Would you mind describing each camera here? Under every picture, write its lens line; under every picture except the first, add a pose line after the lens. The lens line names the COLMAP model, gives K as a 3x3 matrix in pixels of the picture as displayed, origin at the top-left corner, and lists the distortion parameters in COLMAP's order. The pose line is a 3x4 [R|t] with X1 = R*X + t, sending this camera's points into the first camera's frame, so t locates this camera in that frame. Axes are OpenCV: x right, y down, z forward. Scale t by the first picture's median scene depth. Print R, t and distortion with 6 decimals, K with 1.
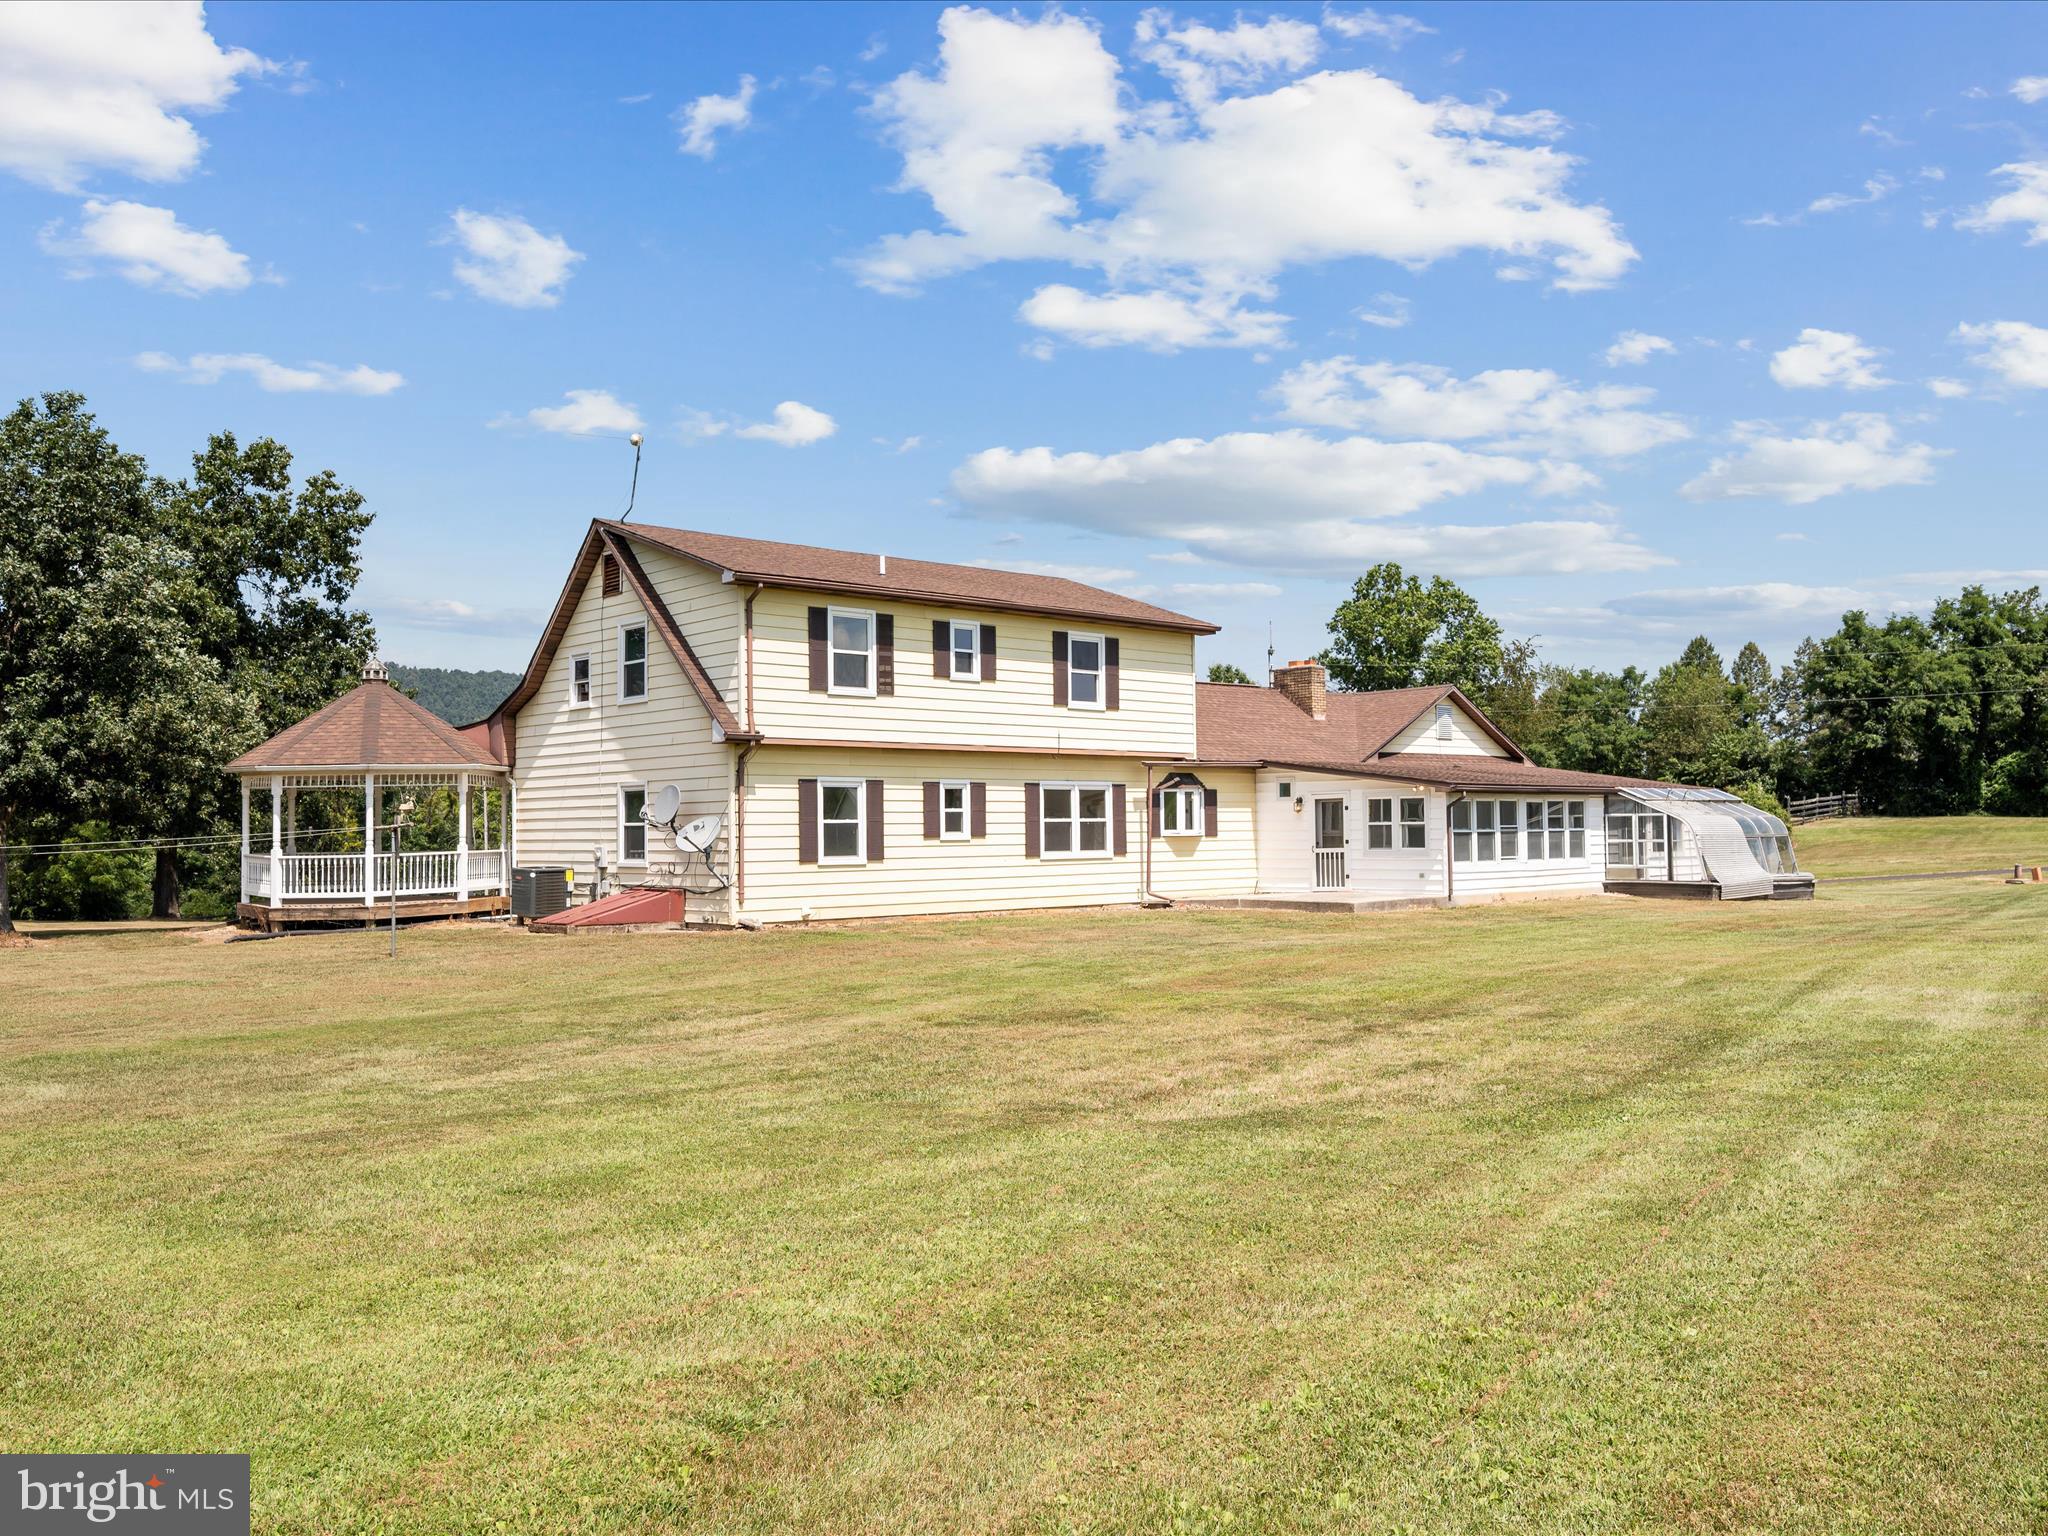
lens RADIAL K [[1702.6, 0, 1054.7], [0, 1702.6, 767.5], [0, 0, 1]] dist [0.005758, 0.010106]
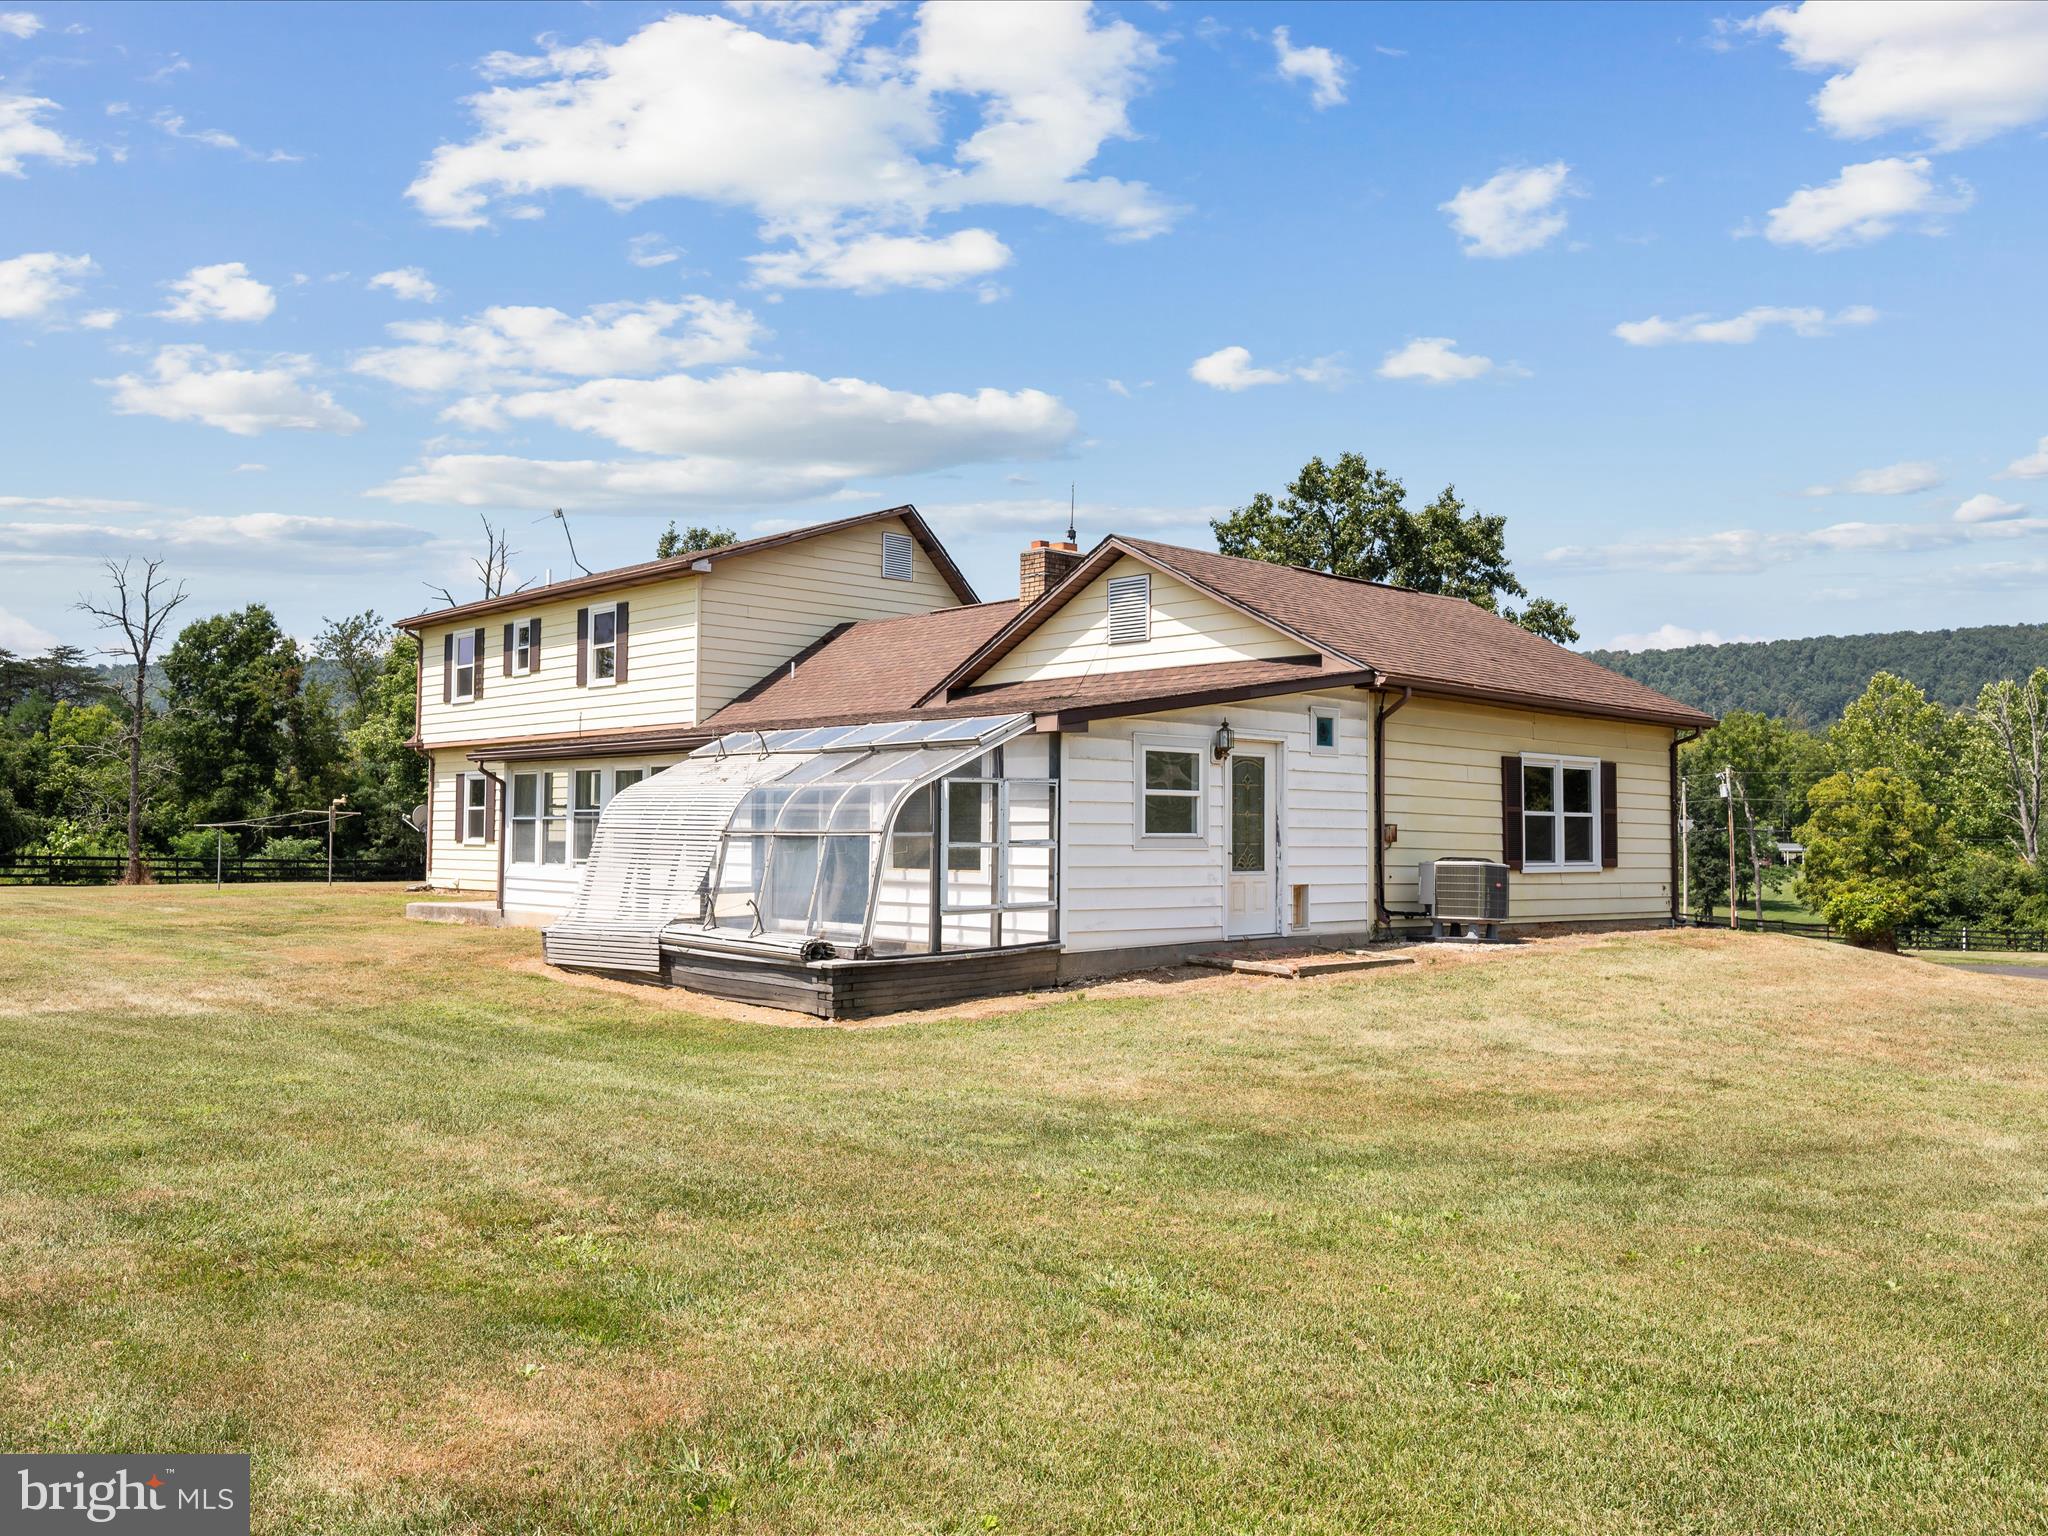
lens RADIAL K [[1702.6, 0, 1054.7], [0, 1702.6, 767.5], [0, 0, 1]] dist [0.005758, 0.010106]
pose [[0.014154, -0.026392, -0.999551, 0.966005], [0.038508, 0.998924, -0.025831, 0.044490], [0.999158, -0.038125, 0.015155, 1.252256]]
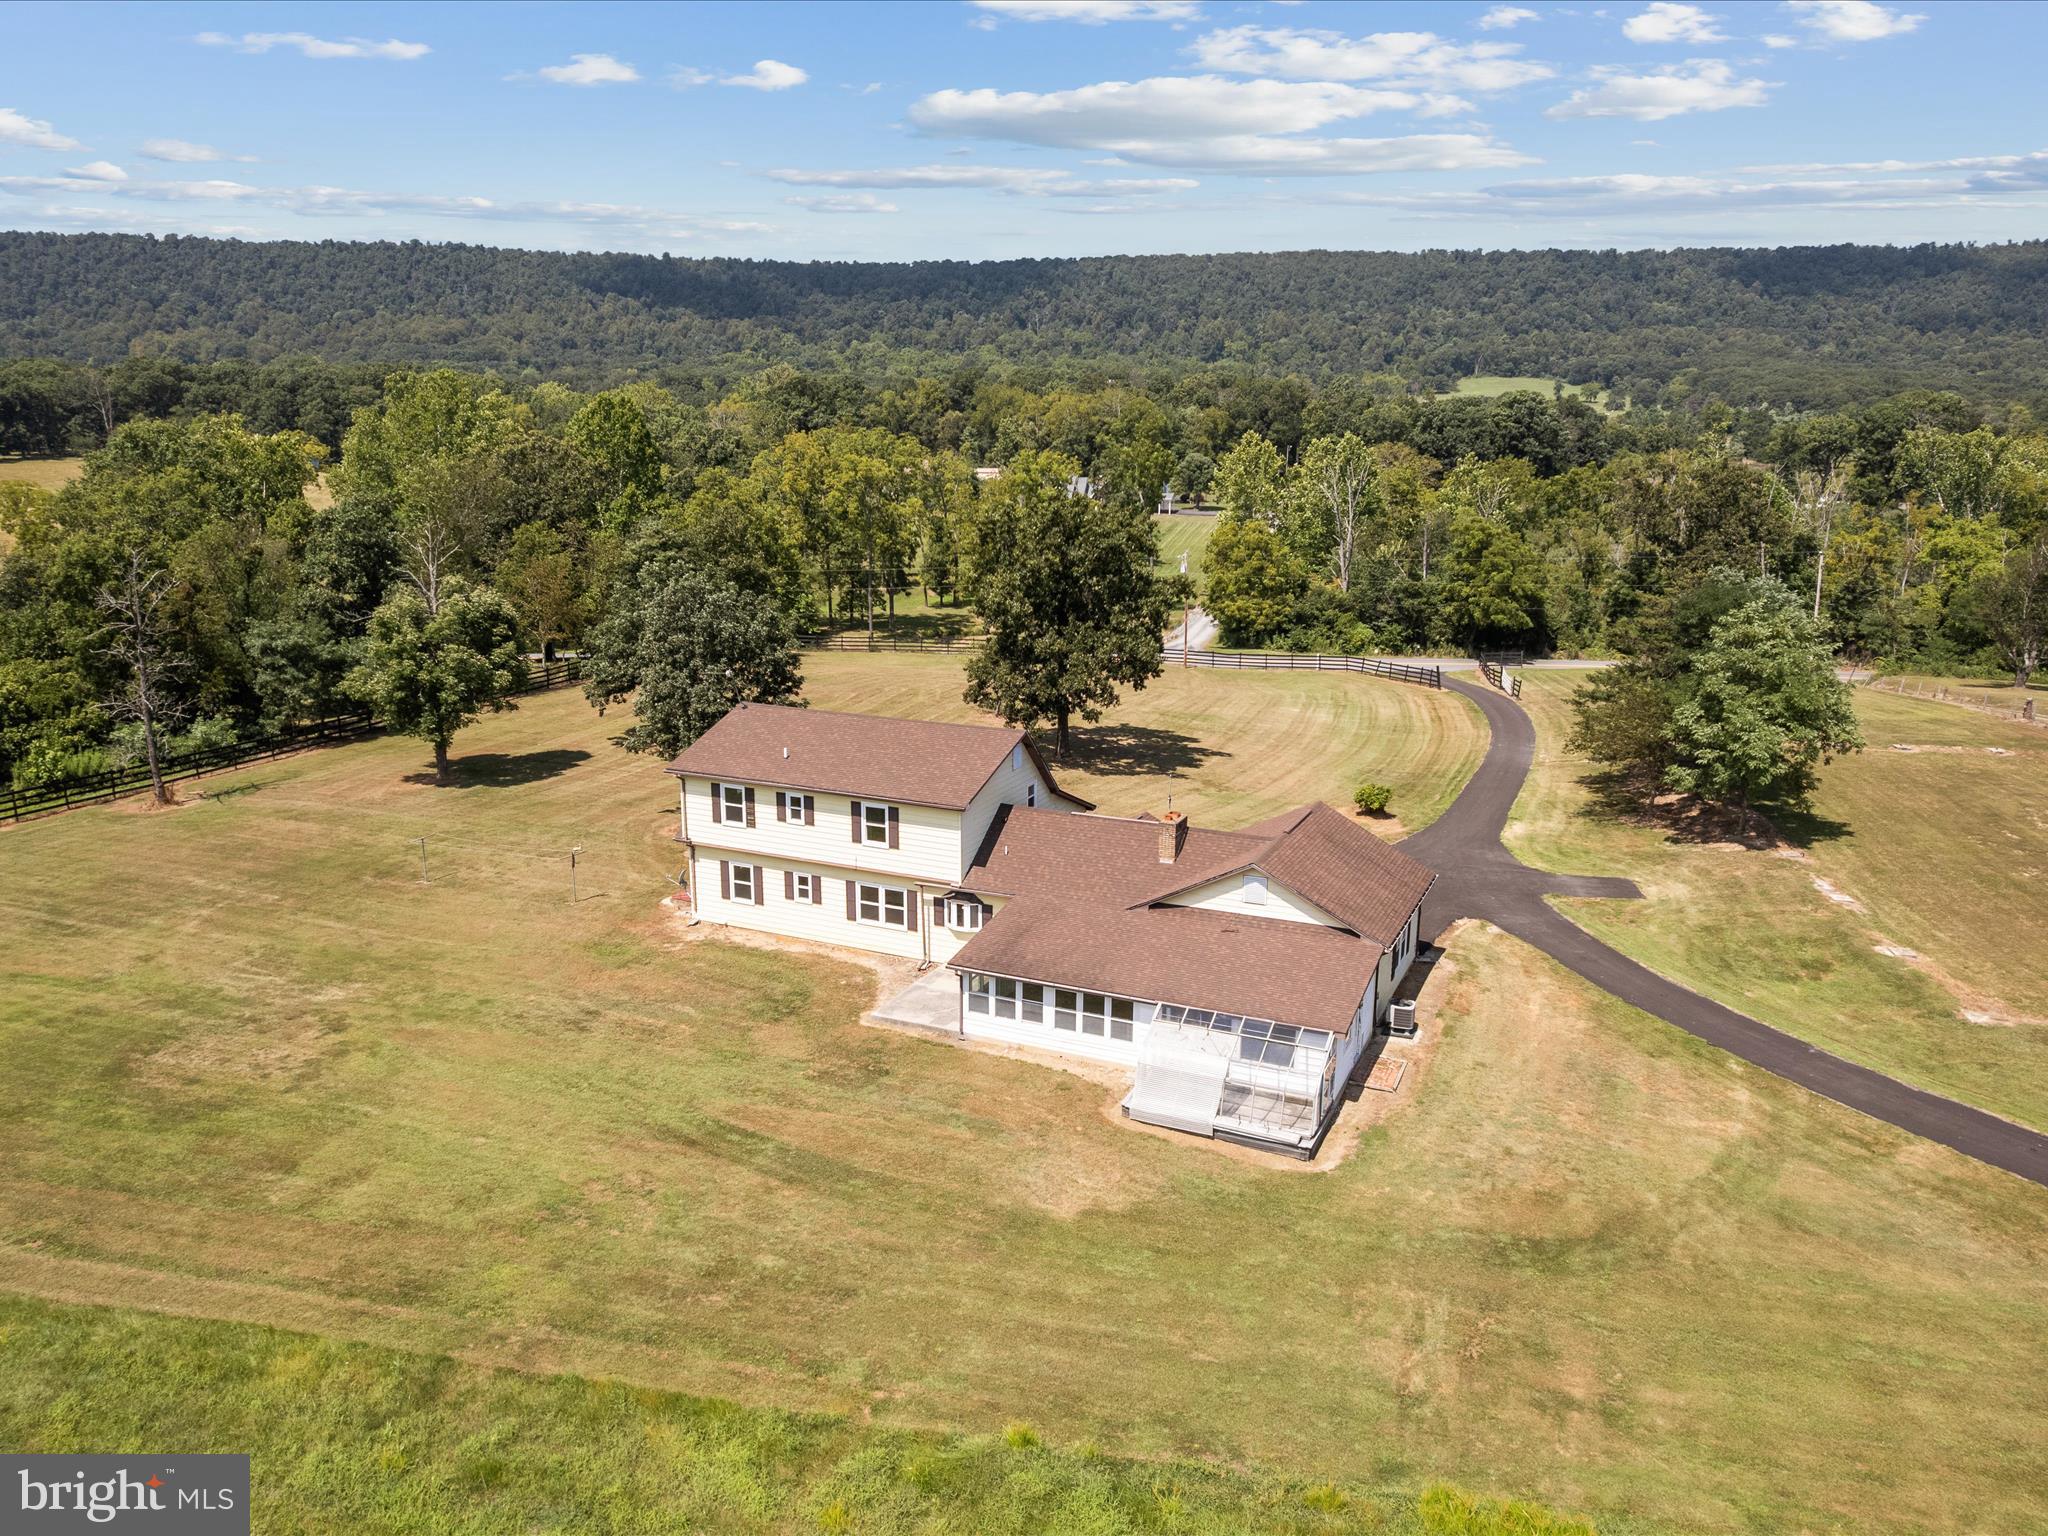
lens RADIAL K [[1479.7, 0, 1024.0], [0, 1479.7, 768.0], [0, 0, 1]] dist [-0.056791, 0.029909]
pose [[0.377052, 0.236005, -0.895619, 1.395317], [0.029571, 0.963430, 0.266323, -0.504753], [0.925720, -0.126902, 0.356285, 0.633728]]
